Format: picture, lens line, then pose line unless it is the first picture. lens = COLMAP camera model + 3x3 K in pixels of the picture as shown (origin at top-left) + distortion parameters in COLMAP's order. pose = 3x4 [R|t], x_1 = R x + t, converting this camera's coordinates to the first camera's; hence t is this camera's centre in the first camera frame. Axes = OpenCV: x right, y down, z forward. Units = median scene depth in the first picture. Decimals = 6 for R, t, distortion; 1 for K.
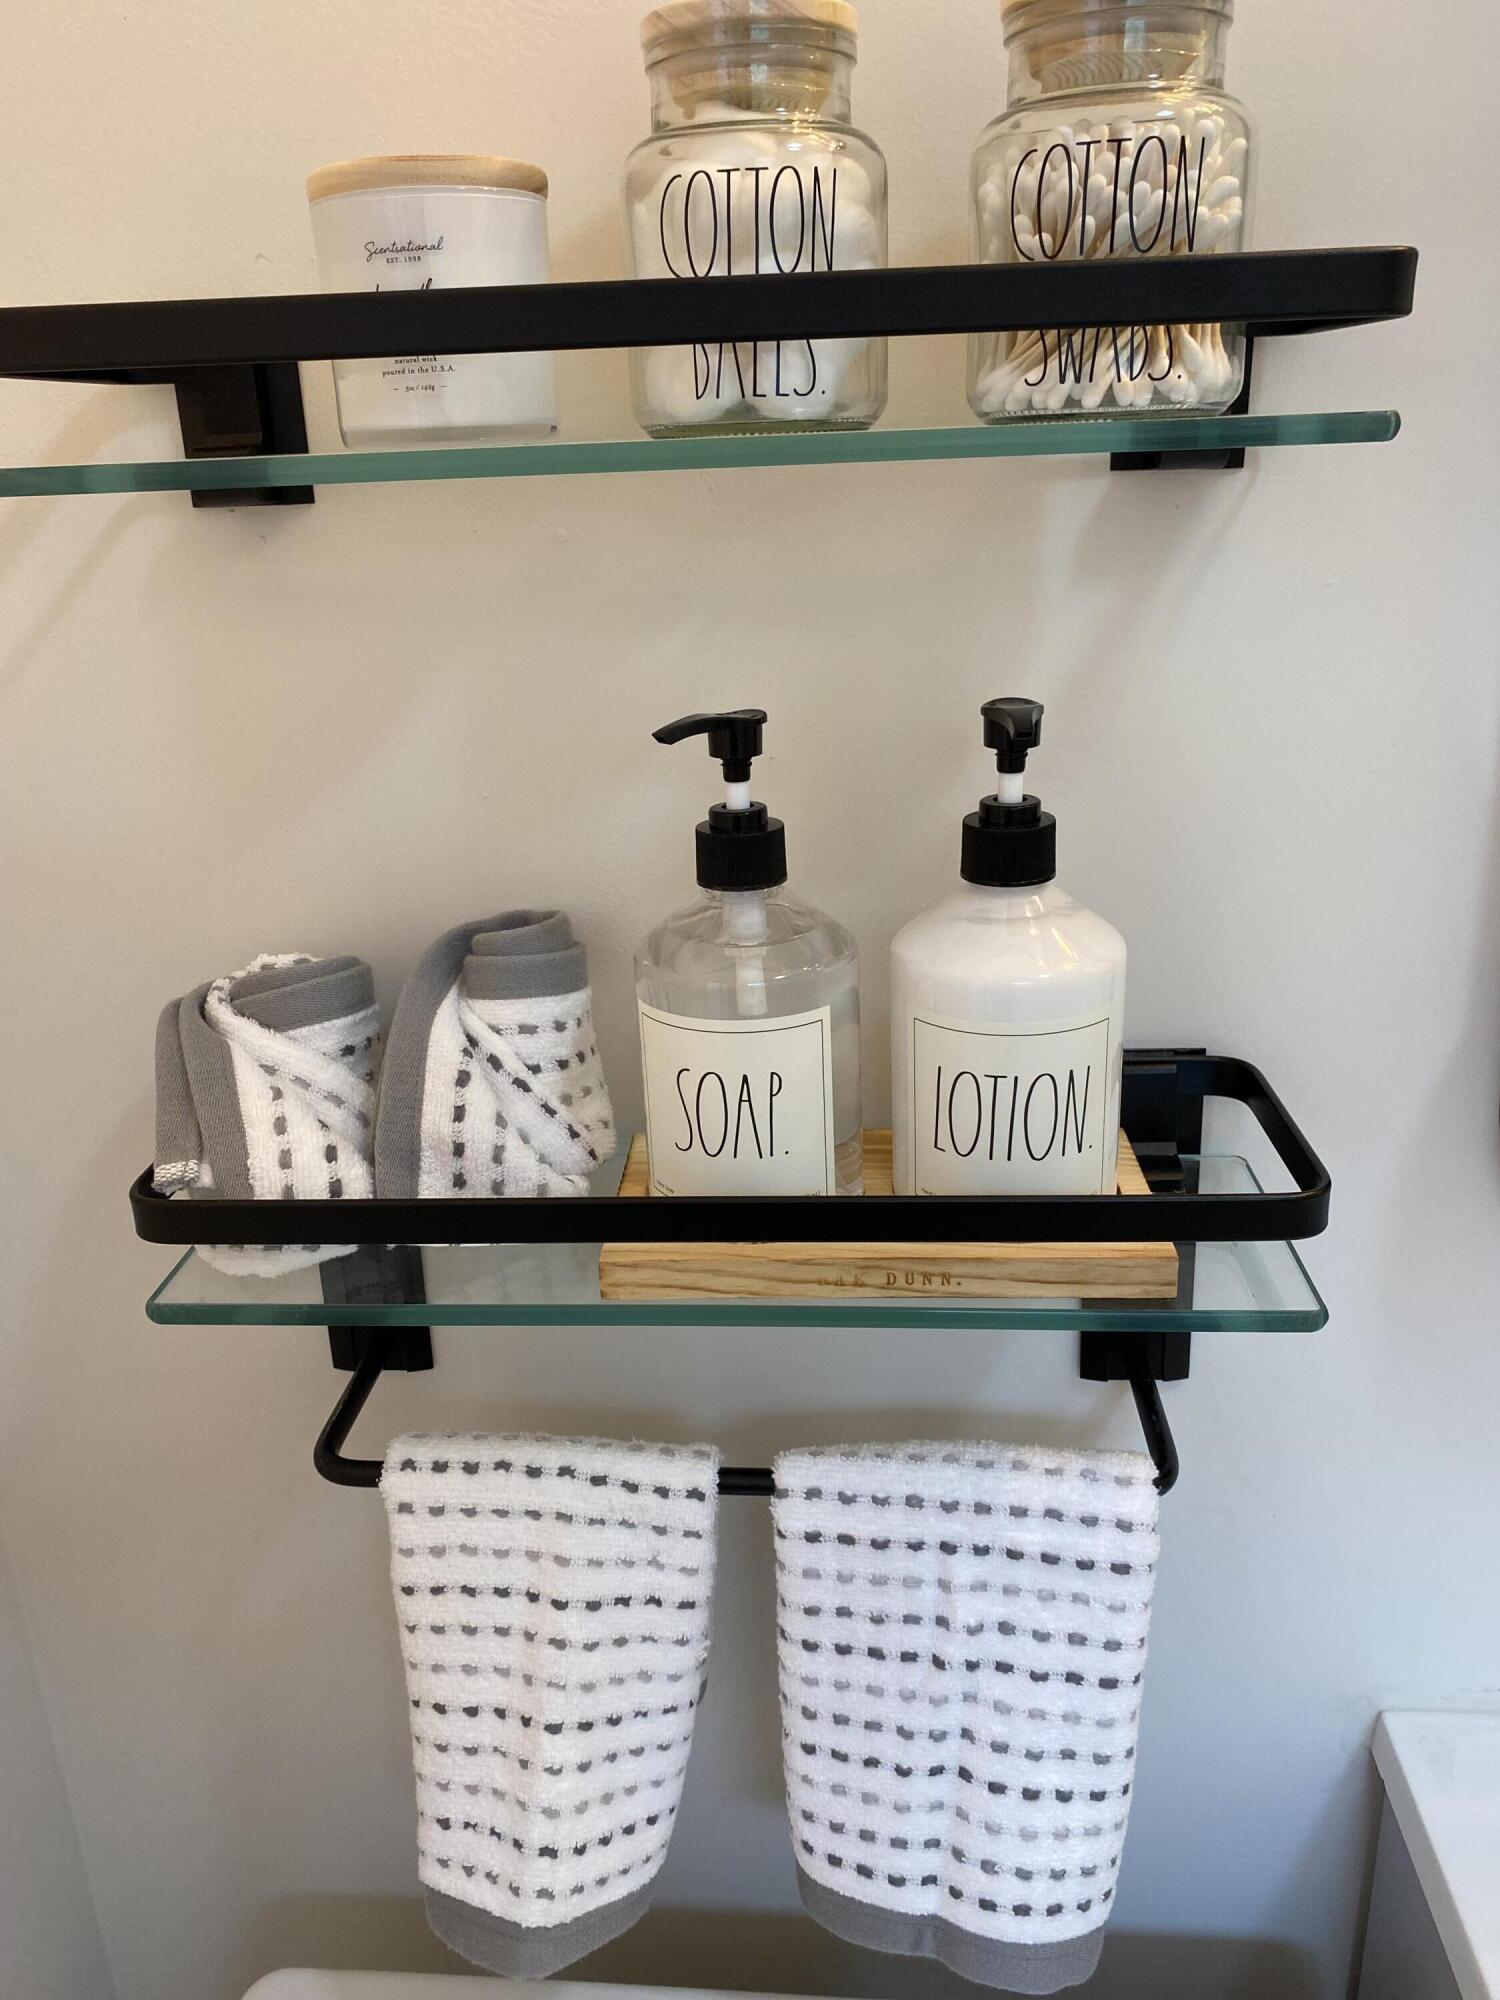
lens RADIAL K [[1444.4, 0, 750.0], [0, 1444.4, 1000.0], [0, 0, 1]] dist [-0.010531, -0.001925]
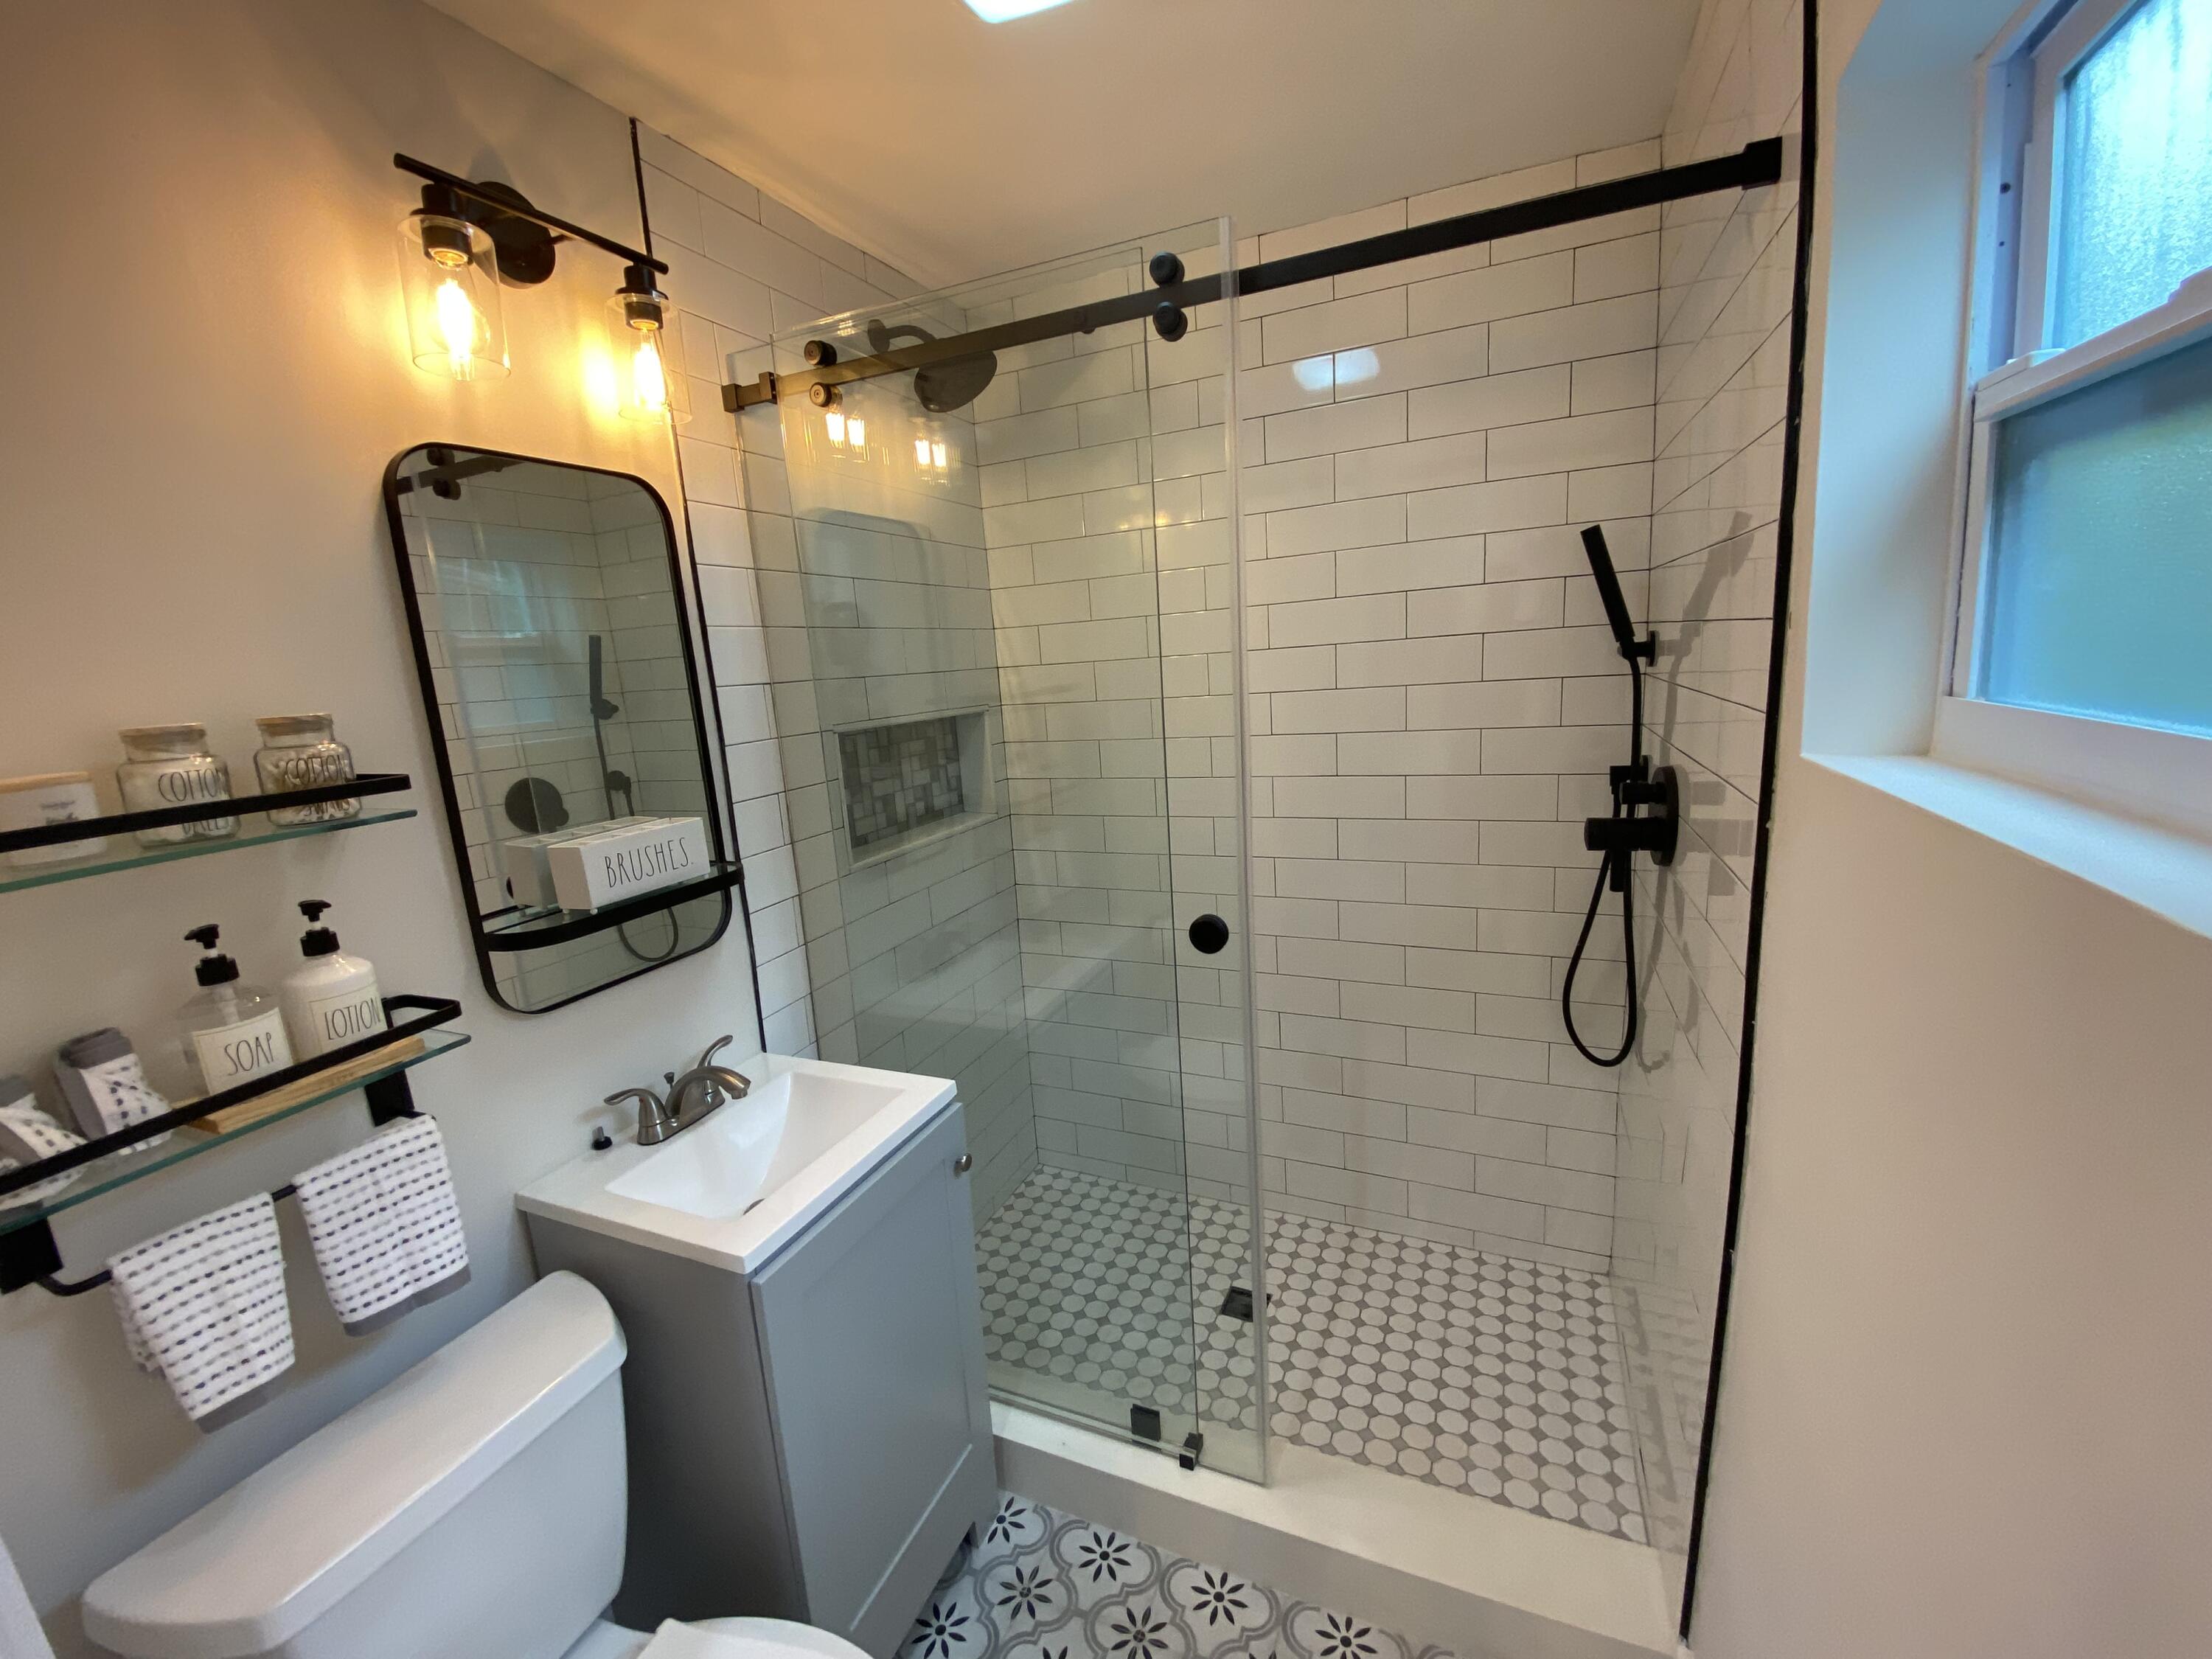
lens RADIAL K [[898.6, 0, 1098.5], [0, 898.6, 827.1], [0, 0, 1]] dist [0.013655, -0.017026]
pose [[0.317467, -0.166170, 0.933597, -1.004290], [0.349980, 0.935552, 0.047508, 0.150141], [-0.881322, 0.311658, 0.355163, -1.213095]]
